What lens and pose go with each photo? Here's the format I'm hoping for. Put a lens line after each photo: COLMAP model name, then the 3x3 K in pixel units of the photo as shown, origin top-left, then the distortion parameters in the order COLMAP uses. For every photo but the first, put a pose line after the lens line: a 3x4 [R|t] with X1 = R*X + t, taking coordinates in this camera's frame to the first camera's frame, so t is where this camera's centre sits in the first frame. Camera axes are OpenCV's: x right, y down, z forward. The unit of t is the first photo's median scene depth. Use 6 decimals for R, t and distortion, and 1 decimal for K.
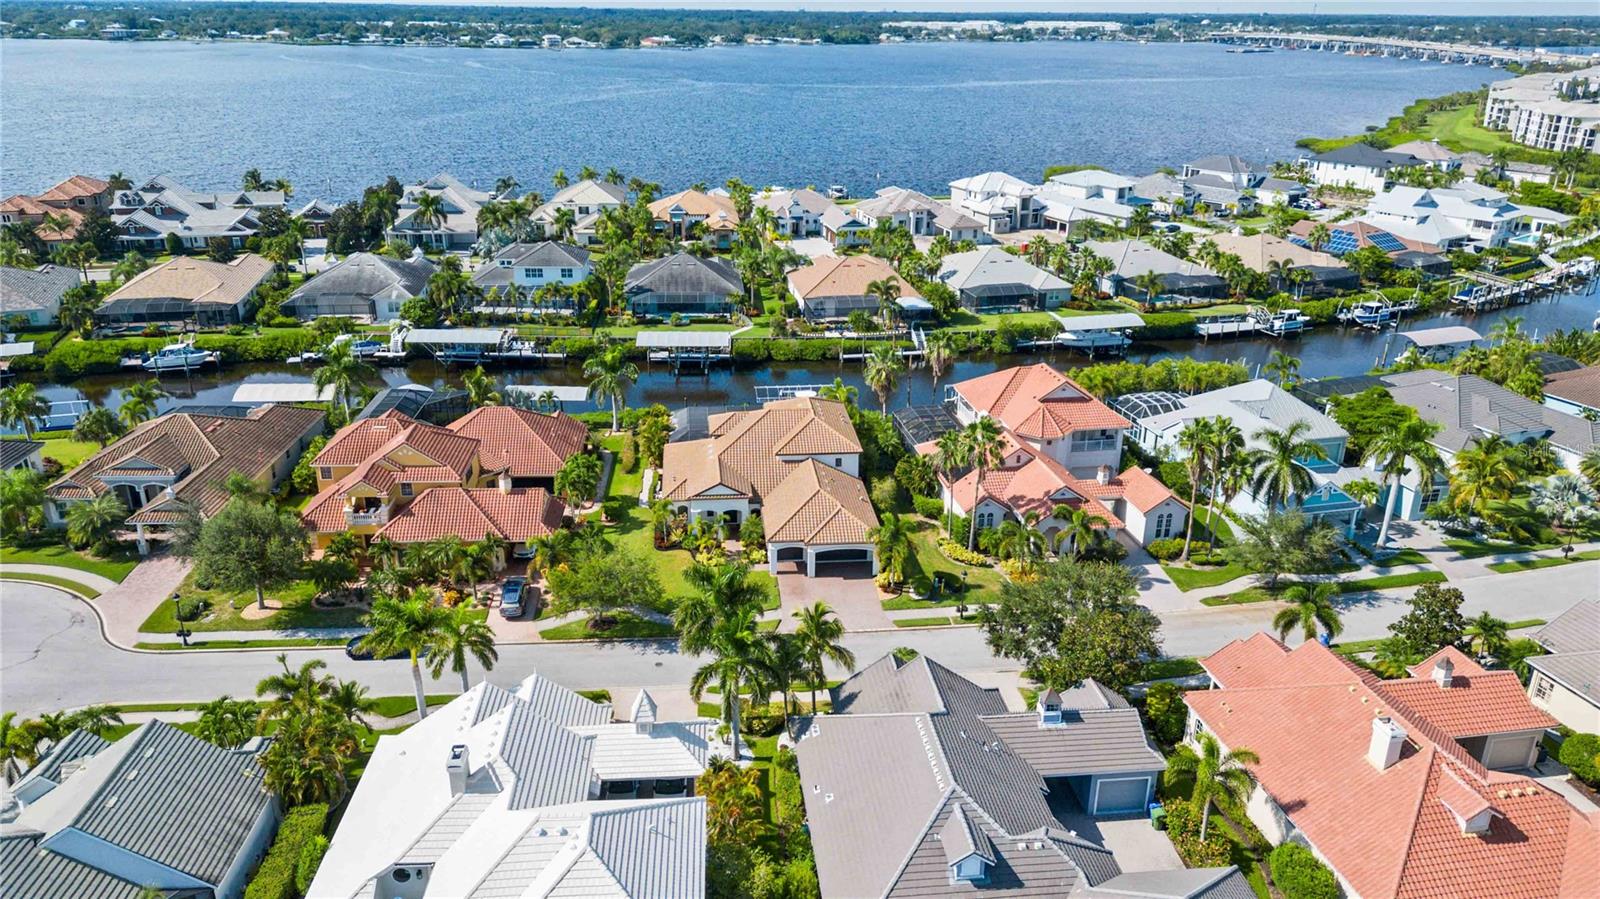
lens RADIAL K [[1129.5, 0, 802.2], [0, 1129.5, 446.6], [0, 0, 1]] dist [0.072949, -0.071199]
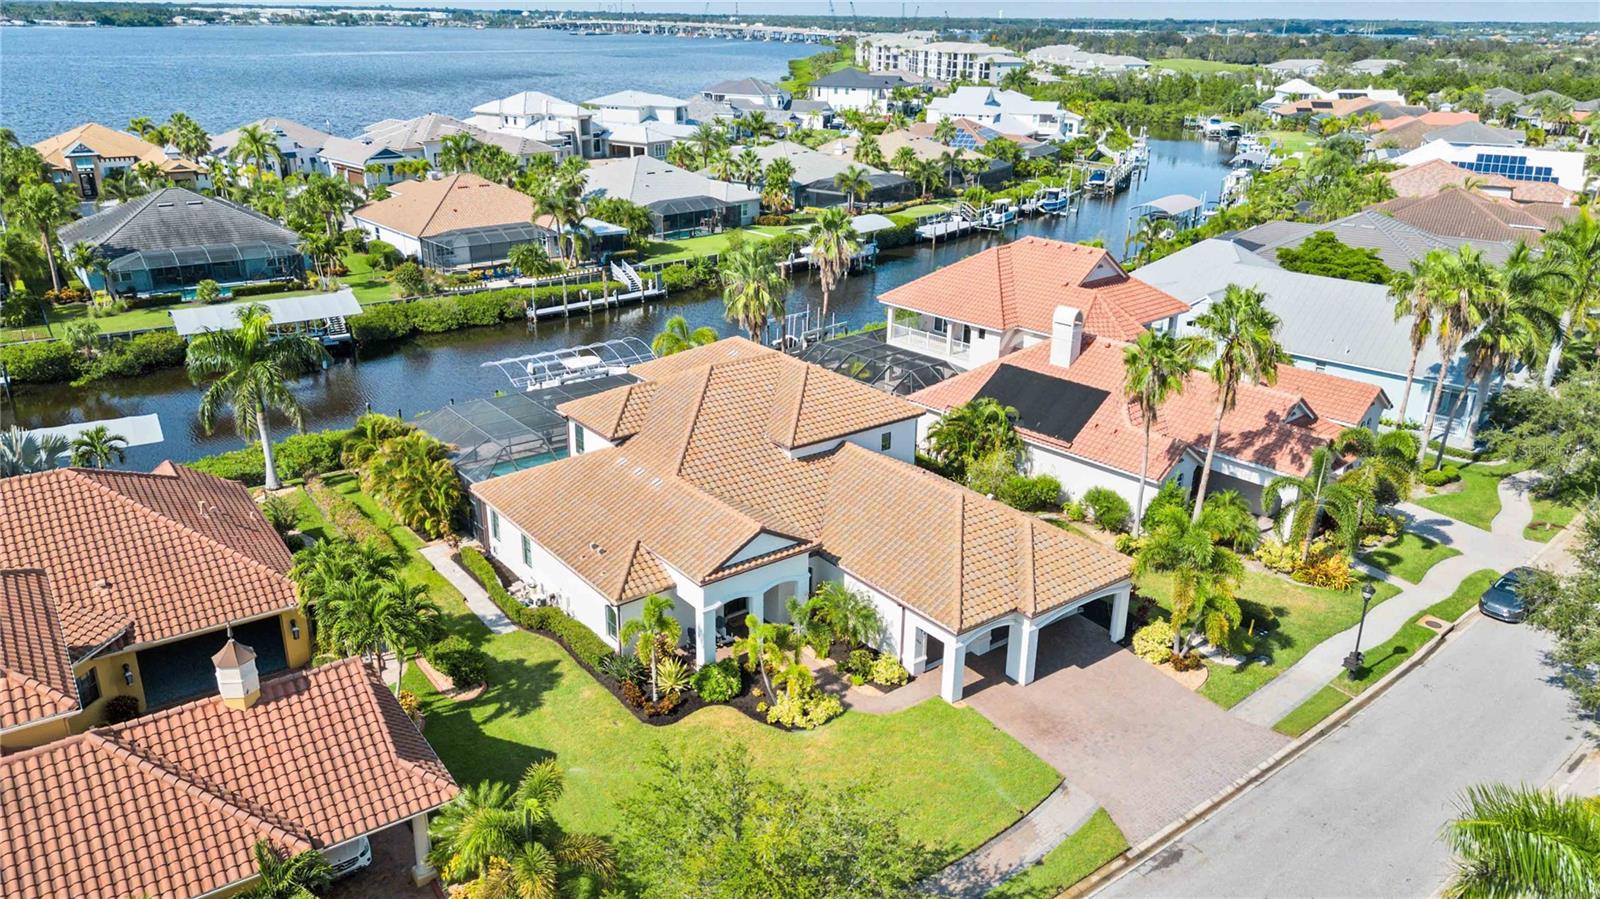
lens RADIAL K [[1122.2, 0, 797.2], [0, 1122.2, 453.2], [0, 0, 1]] dist [0.073763, -0.074752]
pose [[0.850860, -0.190486, 0.489644, -0.140351], [0.186800, 0.980747, 0.056936, -0.009633], [-0.491063, 0.043021, 0.870061, 0.326636]]
